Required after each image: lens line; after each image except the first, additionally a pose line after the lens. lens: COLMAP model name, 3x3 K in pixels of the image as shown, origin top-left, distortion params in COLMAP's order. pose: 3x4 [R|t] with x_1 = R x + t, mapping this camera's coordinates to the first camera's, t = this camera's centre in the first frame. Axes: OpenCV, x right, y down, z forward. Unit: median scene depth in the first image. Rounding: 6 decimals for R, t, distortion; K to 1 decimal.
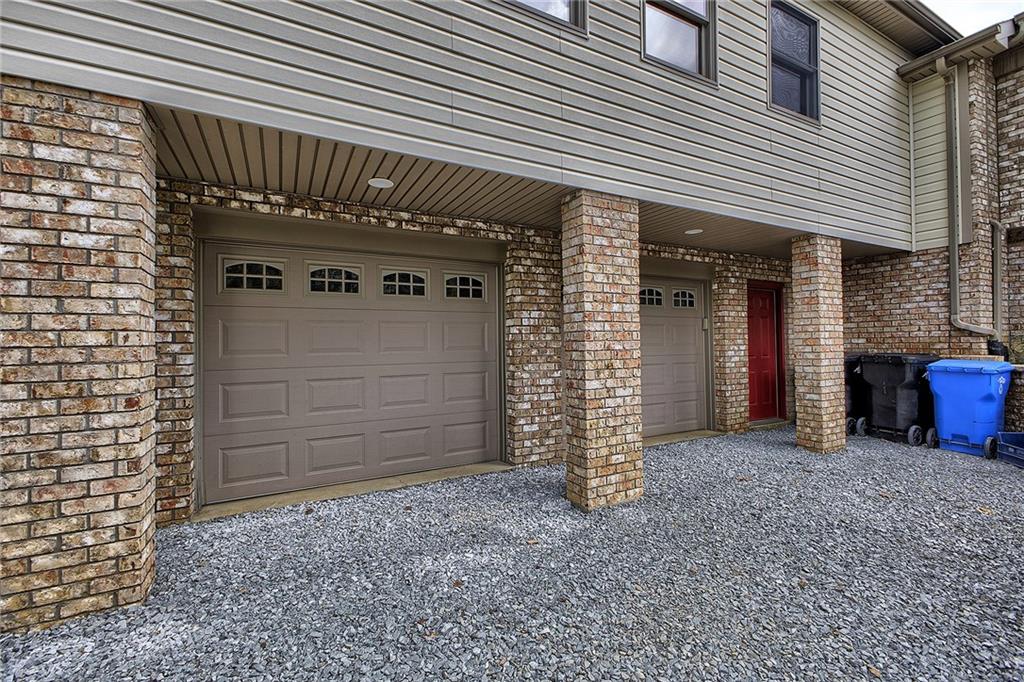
lens RADIAL K [[441.8, 0, 487.4], [0, 441.8, 304.1], [0, 0, 1]] dist [0.008968, 0.001573]
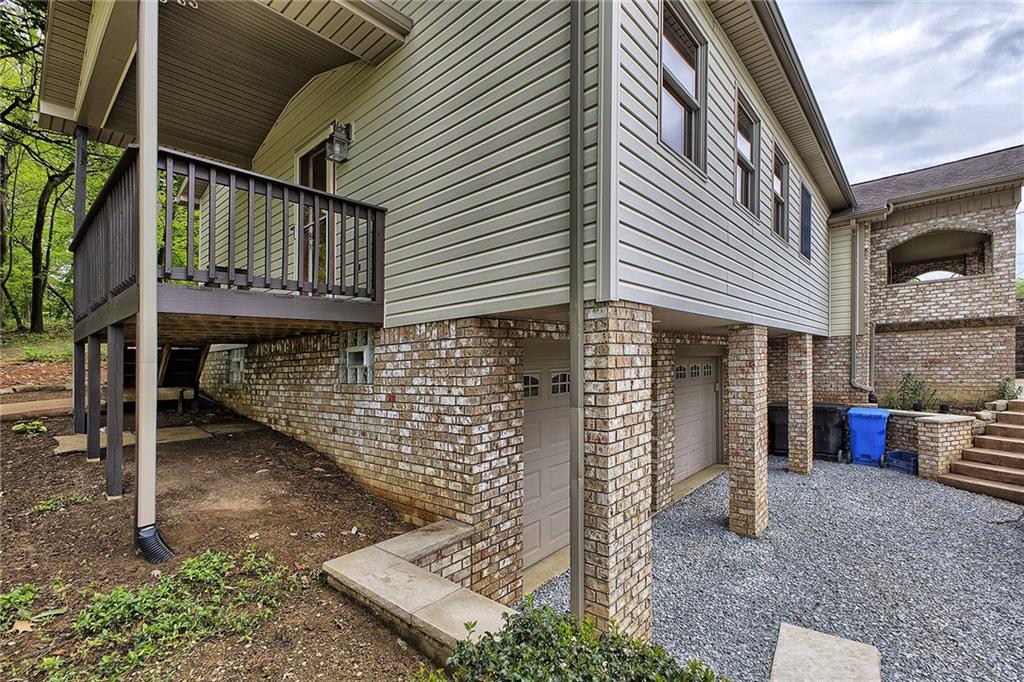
lens RADIAL K [[441.8, 0, 498.9], [0, 441.8, 340.7], [0, 0, 1]] dist [0.008968, 0.001573]
pose [[0.941501, -0.009351, 0.336881, -0.944448], [0.002324, 0.999771, 0.021257, -0.203397], [-0.337003, -0.019230, 0.941307, -0.100215]]
